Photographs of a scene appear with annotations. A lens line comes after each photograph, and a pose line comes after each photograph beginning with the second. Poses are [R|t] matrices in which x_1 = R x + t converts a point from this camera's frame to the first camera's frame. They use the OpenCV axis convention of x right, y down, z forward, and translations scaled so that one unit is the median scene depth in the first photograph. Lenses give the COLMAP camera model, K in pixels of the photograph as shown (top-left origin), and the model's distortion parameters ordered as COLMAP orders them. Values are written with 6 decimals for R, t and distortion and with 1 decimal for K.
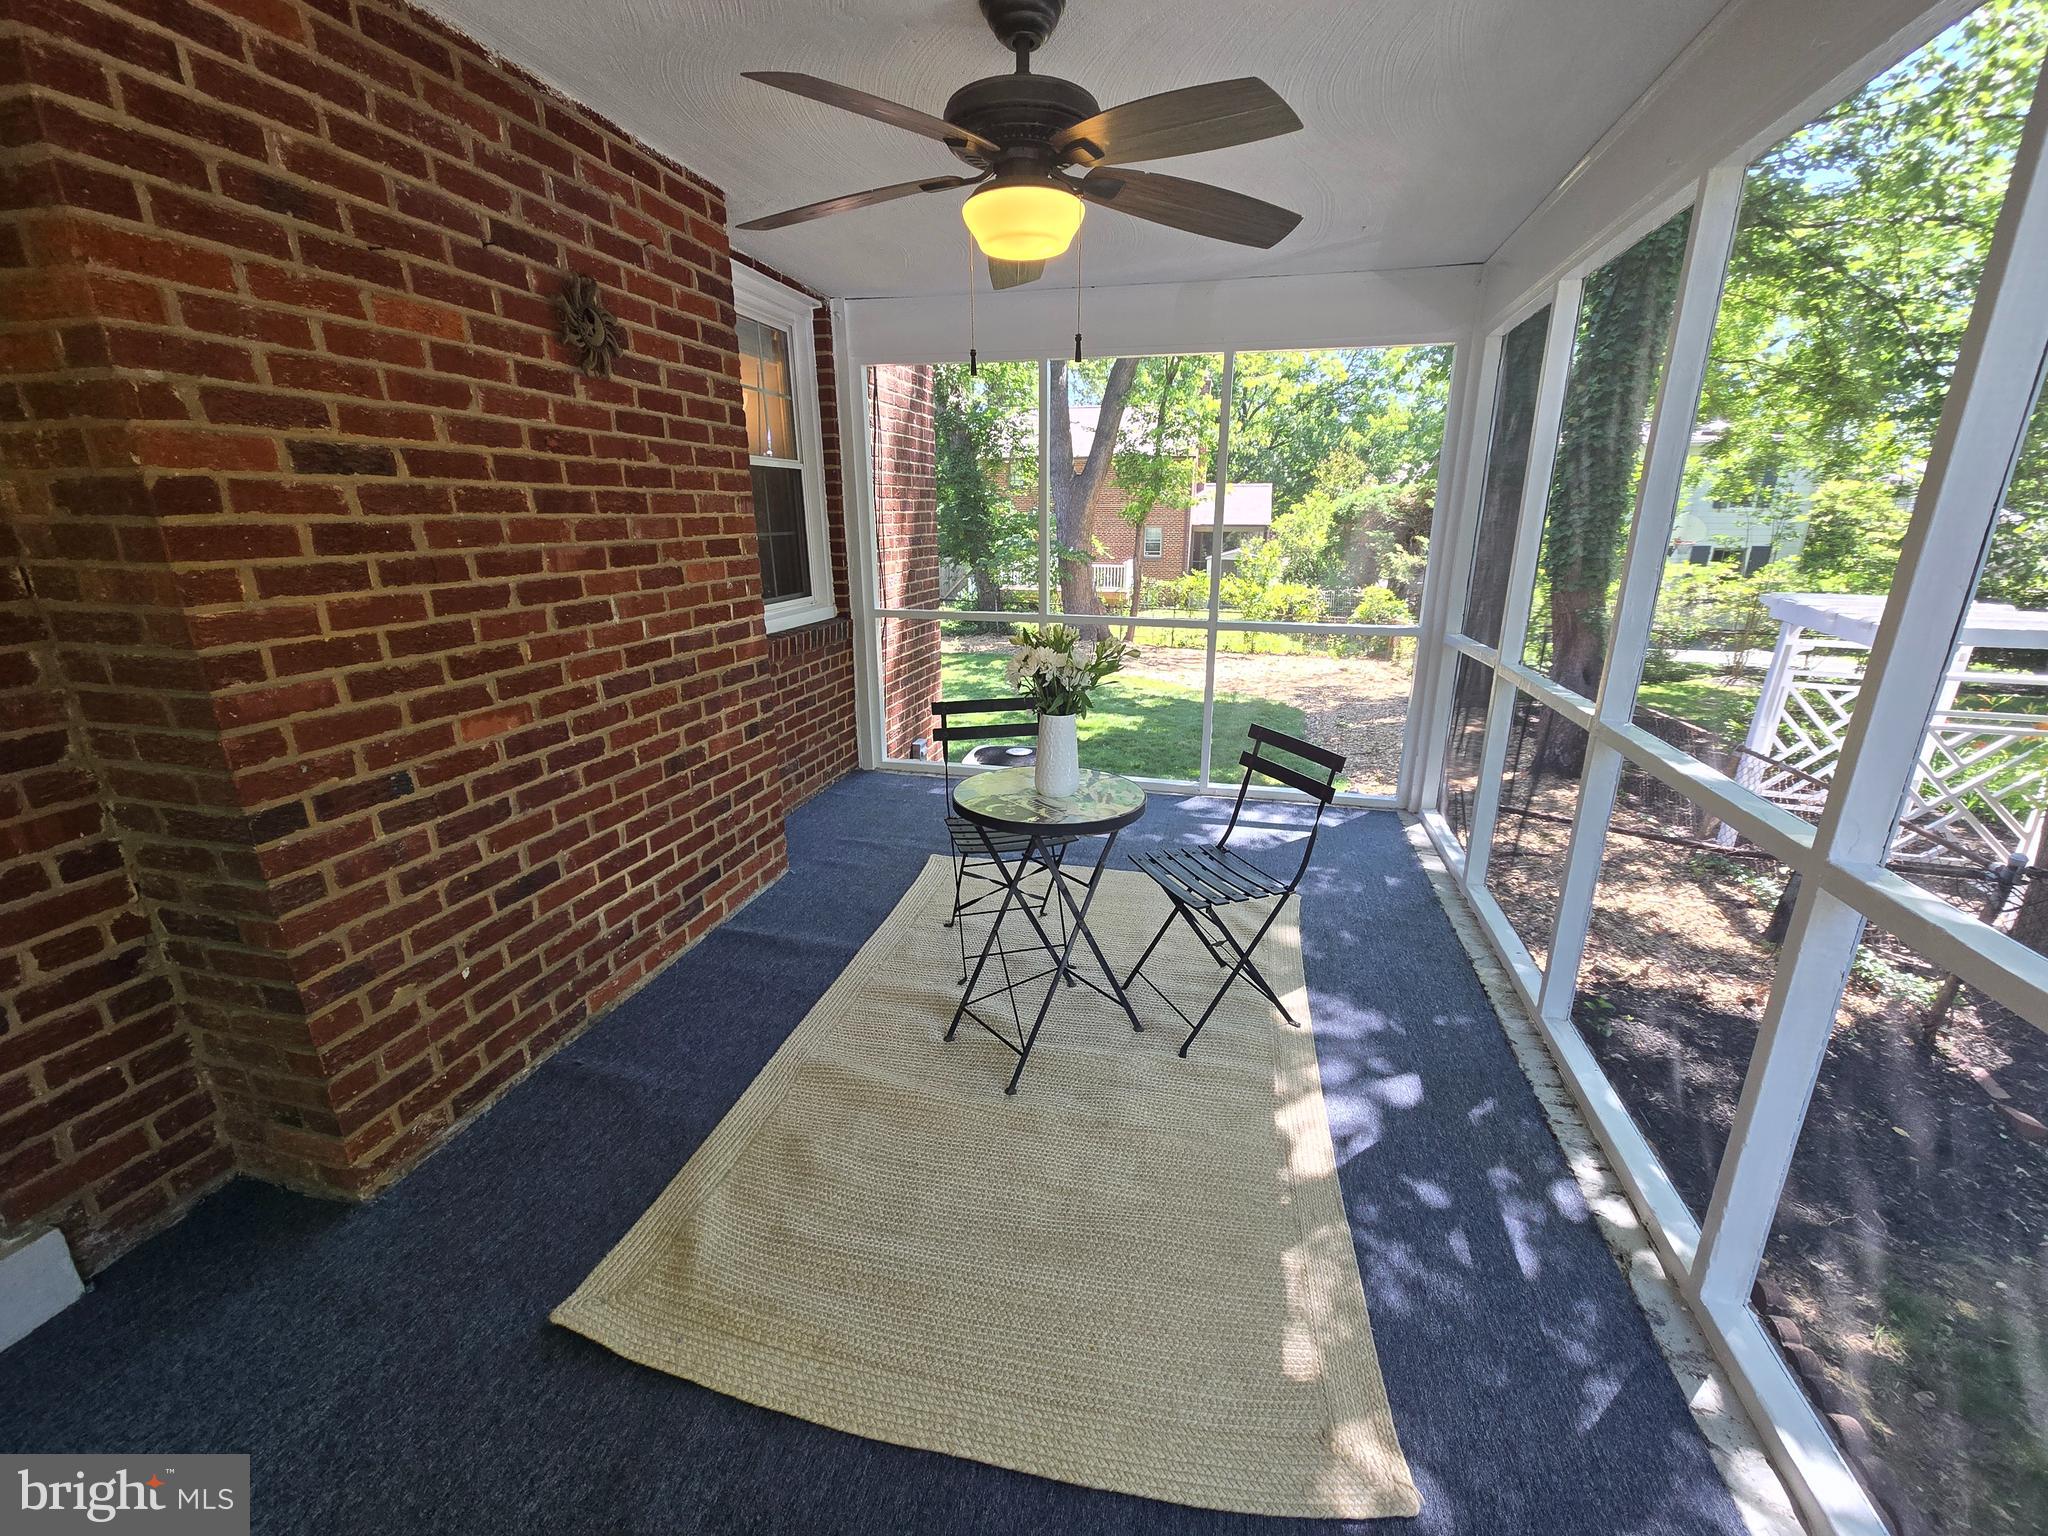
lens RADIAL K [[846.9, 0, 1037.7], [0, 846.9, 769.3], [0, 0, 1]] dist [0.003637, 0.001306]
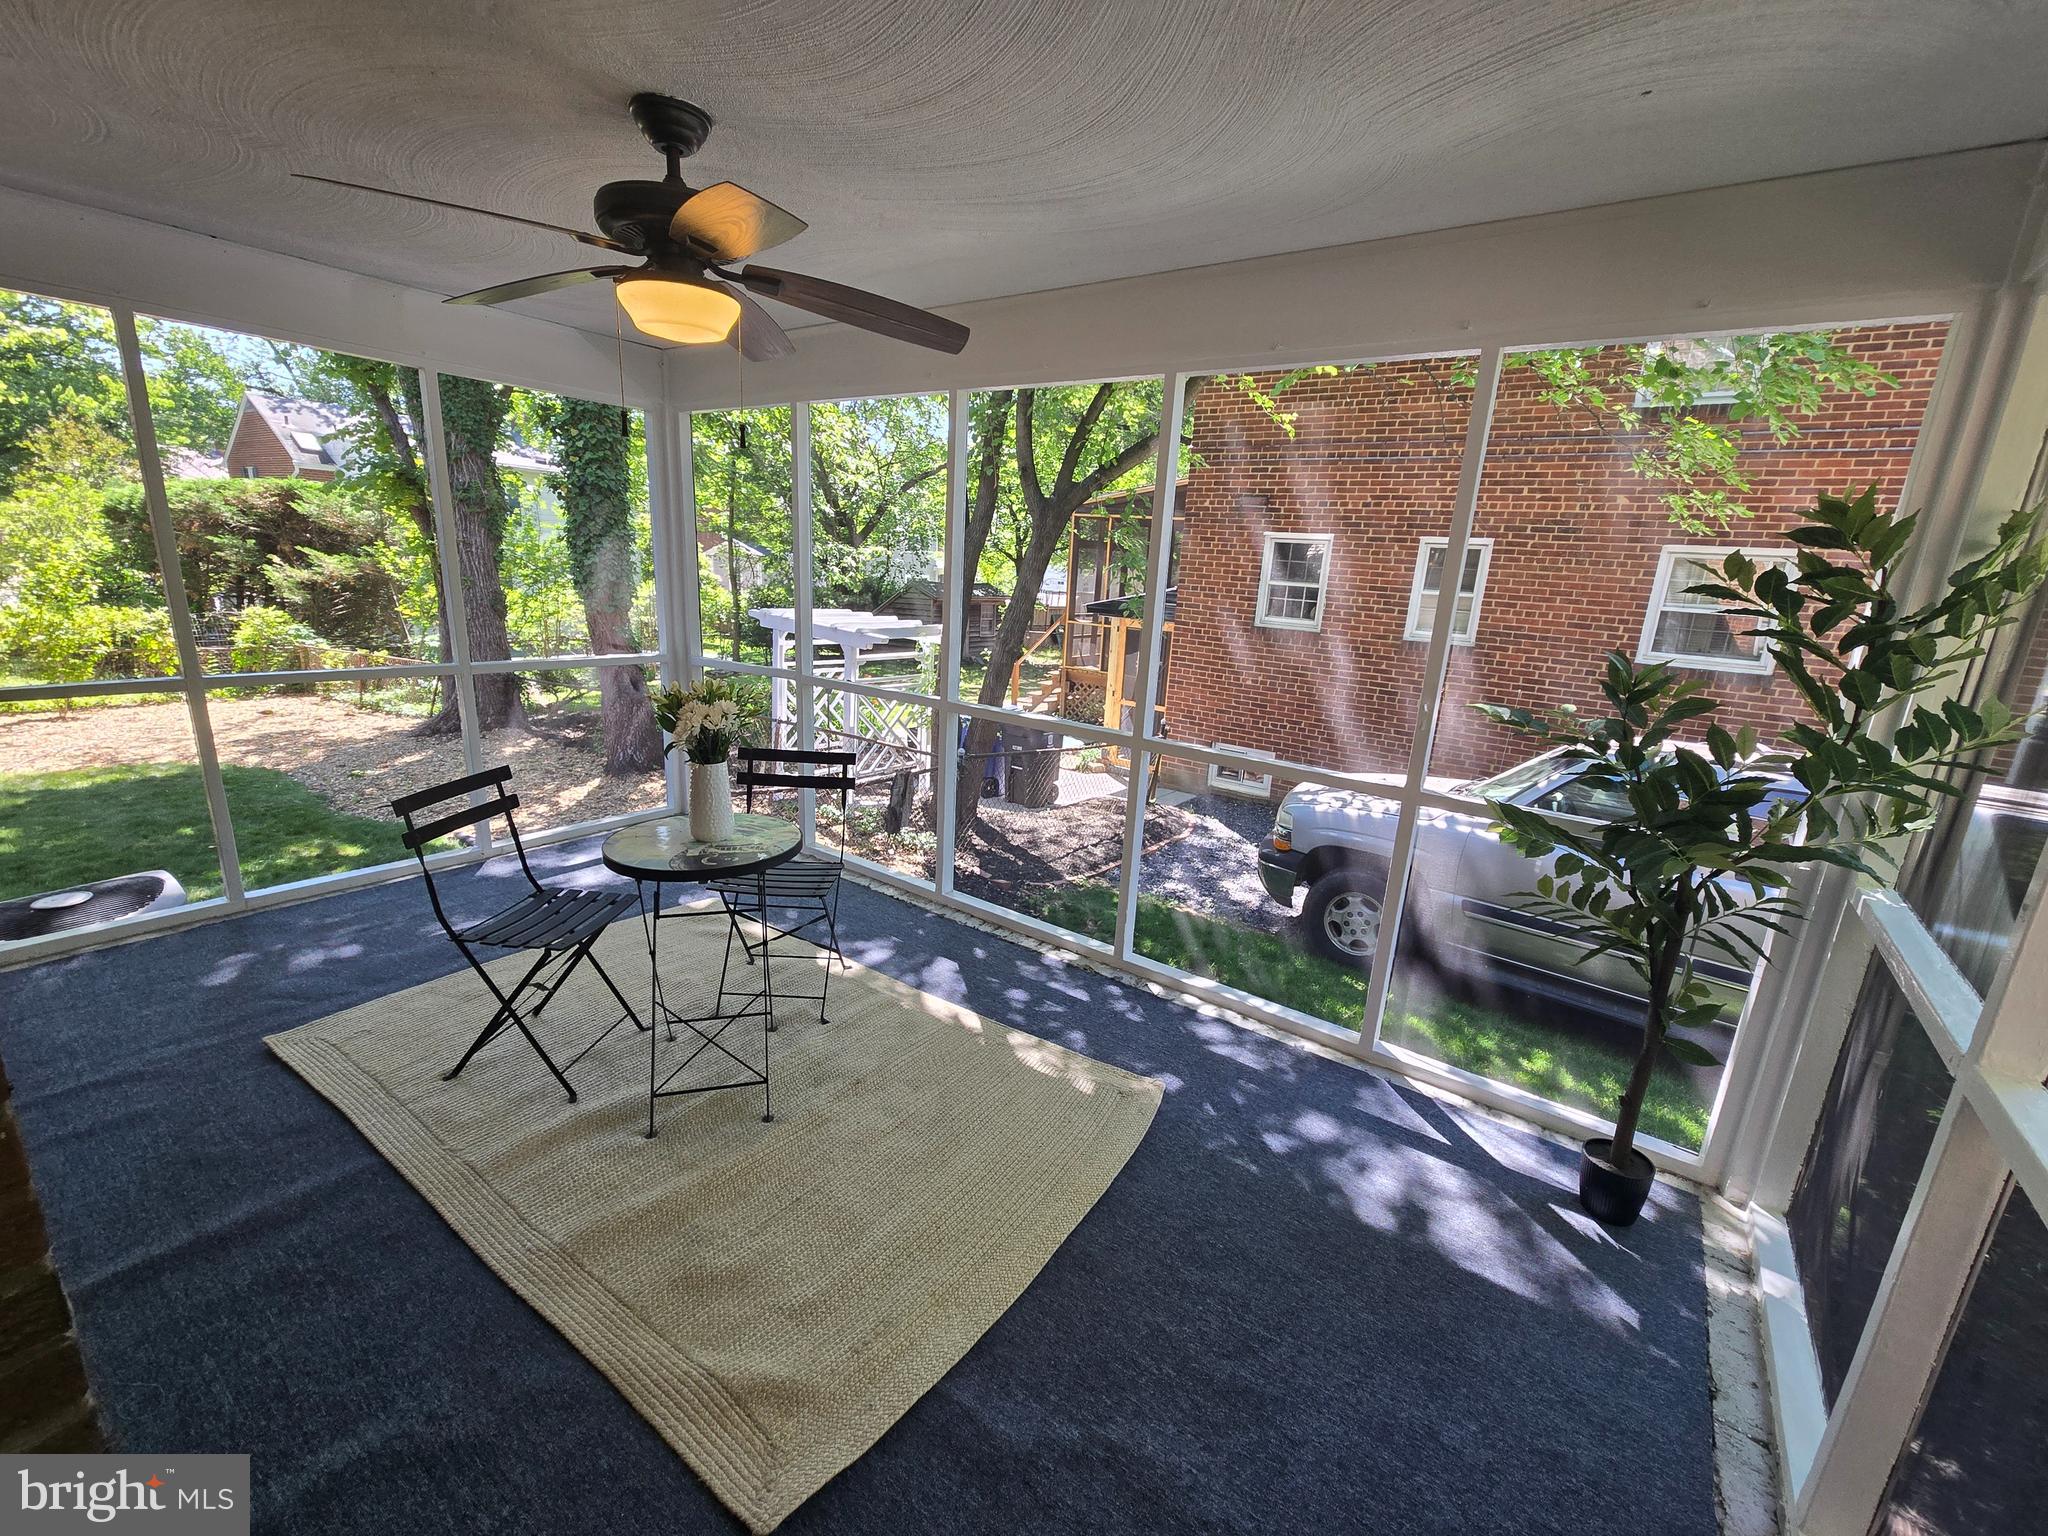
lens RADIAL K [[846.9, 0, 1037.7], [0, 846.9, 769.3], [0, 0, 1]] dist [0.003637, 0.001306]
pose [[0.390868, -0.210208, 0.896122, -0.753219], [0.219378, 0.966792, 0.131098, -0.108138], [-0.893922, 0.145348, 0.424003, 0.186340]]
